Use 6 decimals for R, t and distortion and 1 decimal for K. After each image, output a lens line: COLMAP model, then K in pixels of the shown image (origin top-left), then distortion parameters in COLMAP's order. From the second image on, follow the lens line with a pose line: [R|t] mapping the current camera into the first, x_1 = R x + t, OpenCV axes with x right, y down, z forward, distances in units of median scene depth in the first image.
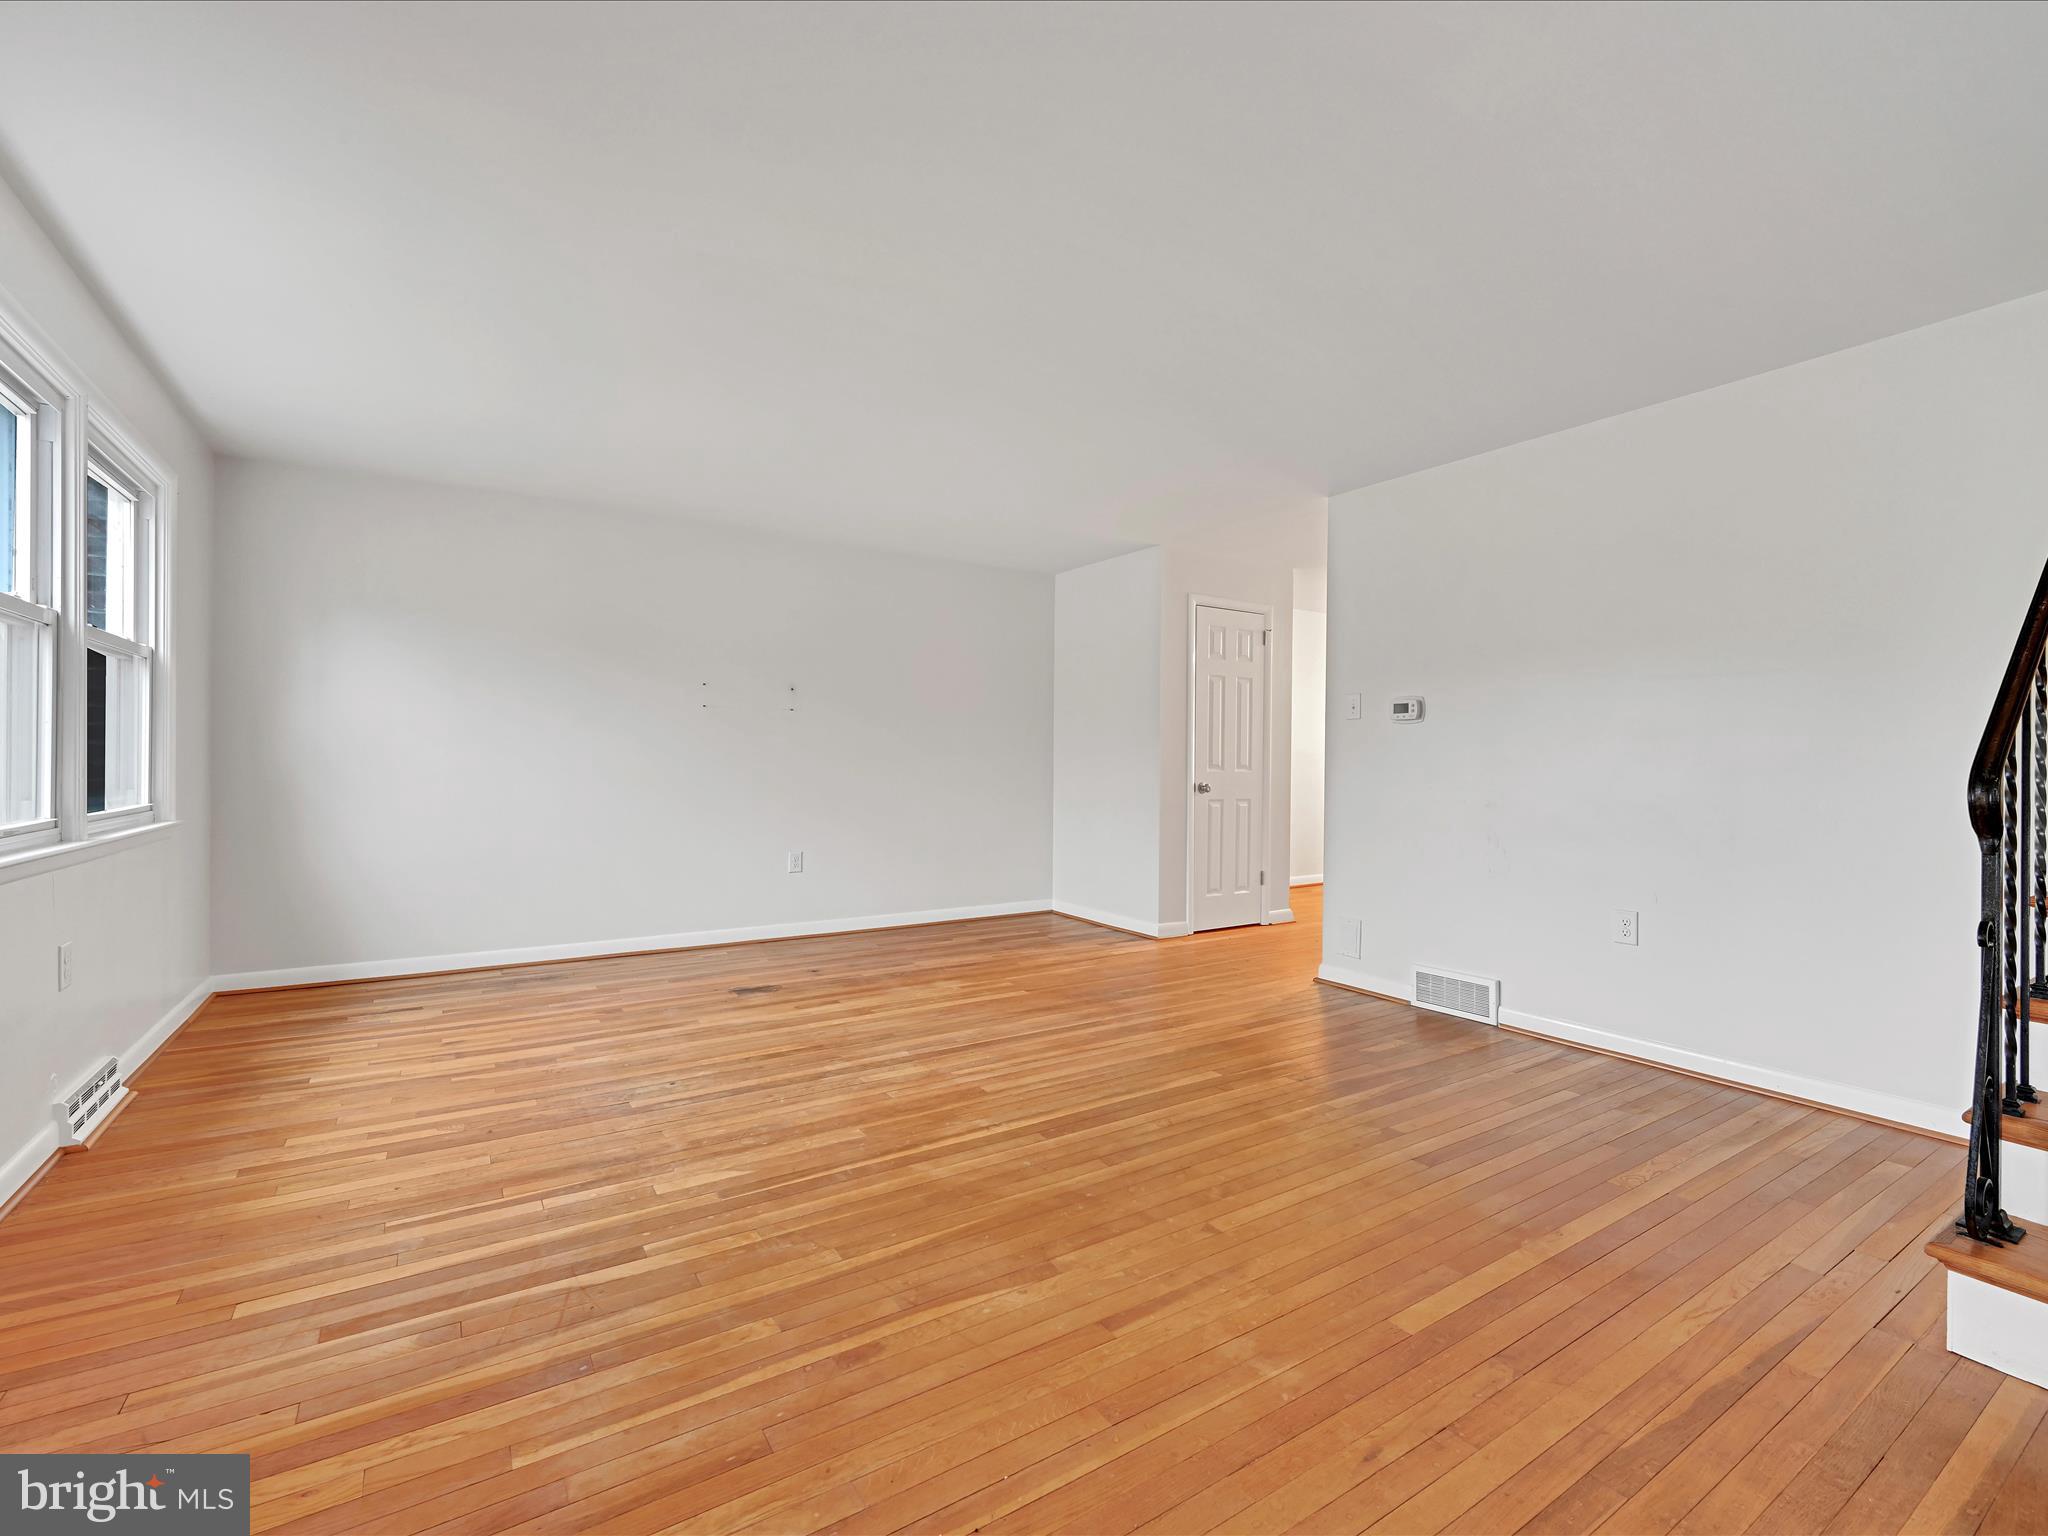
lens RADIAL K [[953.9, 0, 1031.8], [0, 953.9, 759.5], [0, 0, 1]] dist [0.002601, -0.000574]
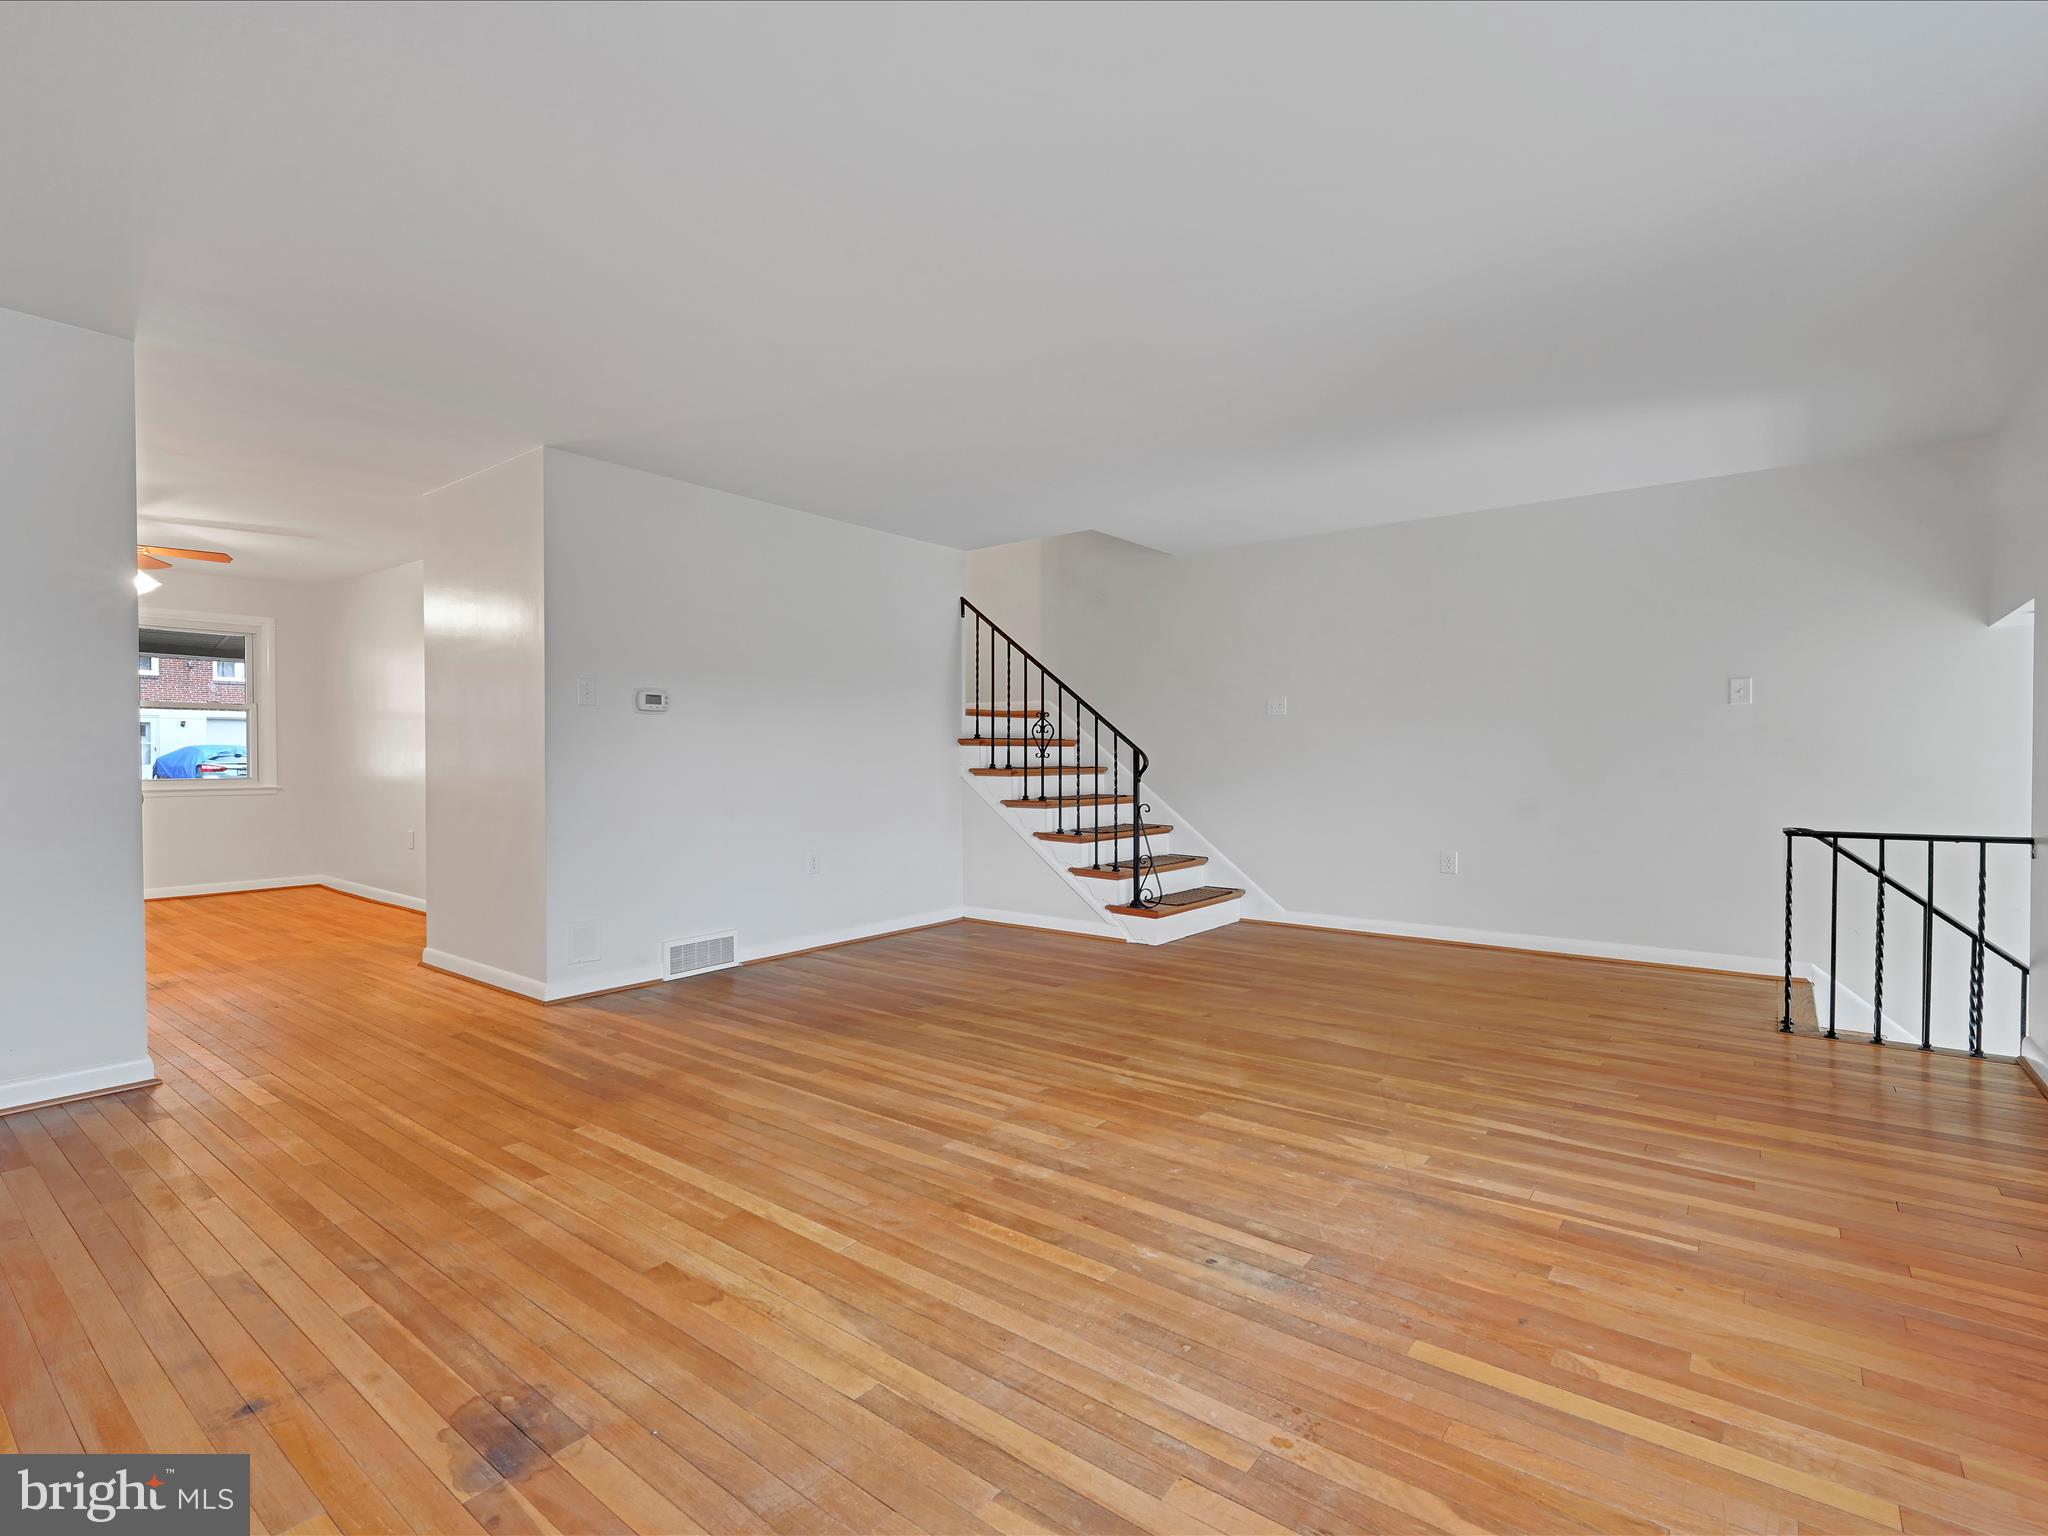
lens RADIAL K [[953.9, 0, 1031.8], [0, 953.9, 759.5], [0, 0, 1]] dist [0.002601, -0.000574]
pose [[-0.344201, -0.011089, 0.938831, -0.799850], [-0.003500, 0.999938, 0.010528, 0.014734], [-0.938890, 0.000338, -0.344218, 1.167761]]
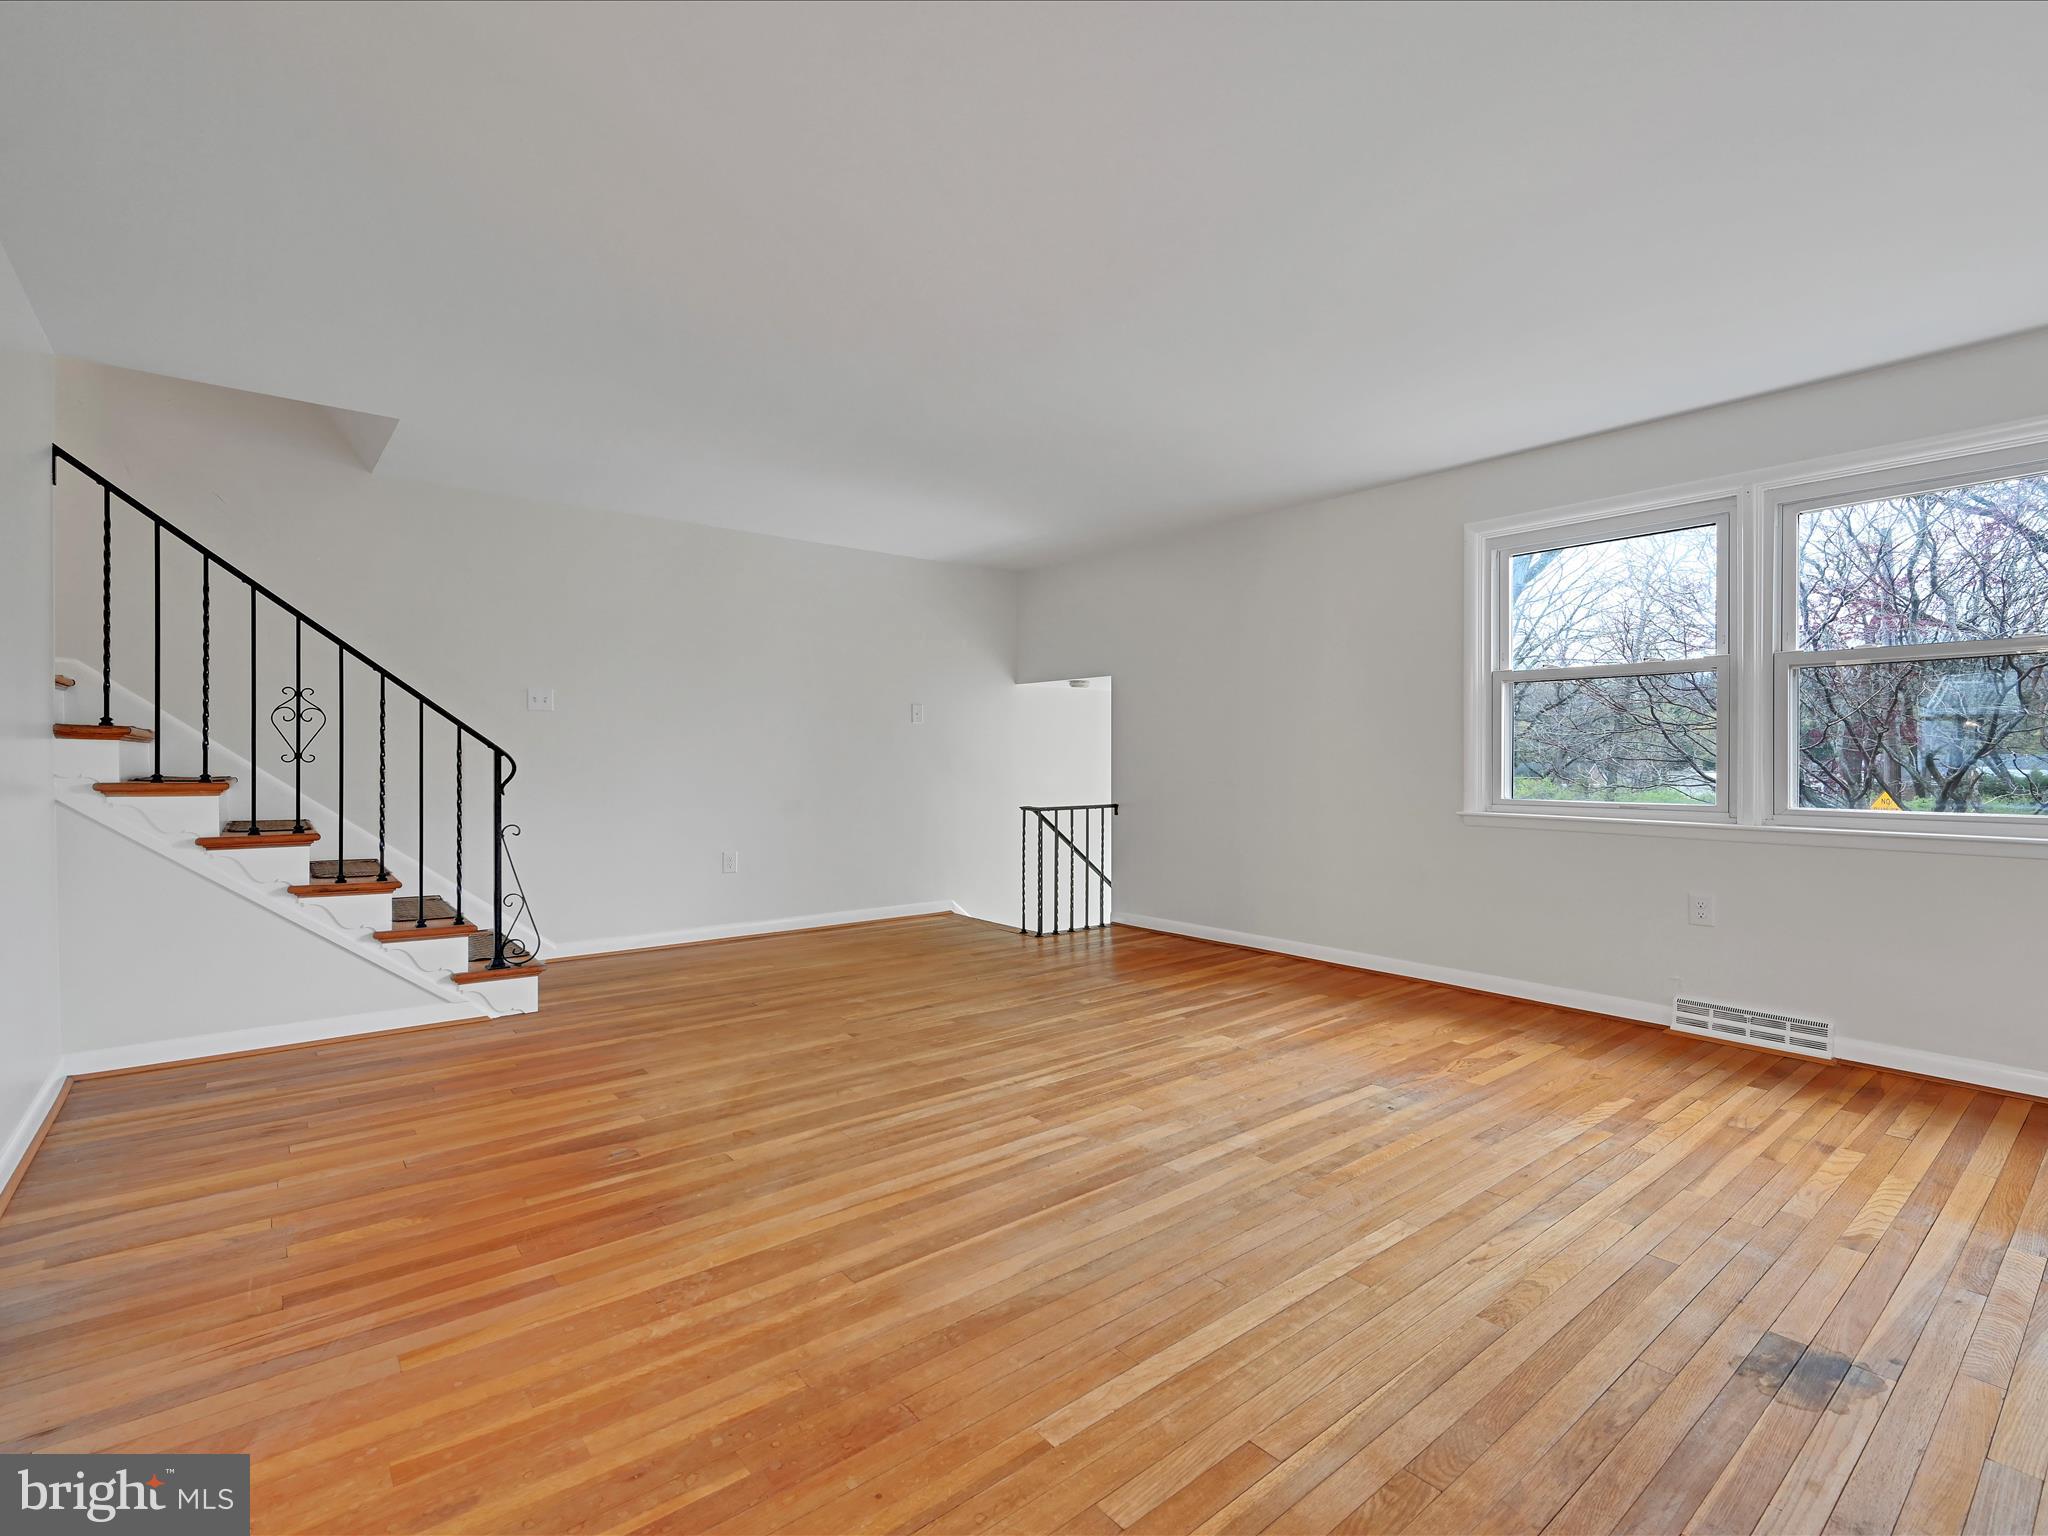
lens RADIAL K [[953.9, 0, 1031.8], [0, 953.9, 759.5], [0, 0, 1]] dist [0.002601, -0.000574]
pose [[-0.994183, -0.009444, -0.107287, 0.042471], [-0.009139, 0.999953, -0.003334, 0.022941], [0.107313, -0.002334, -0.994223, 1.631542]]
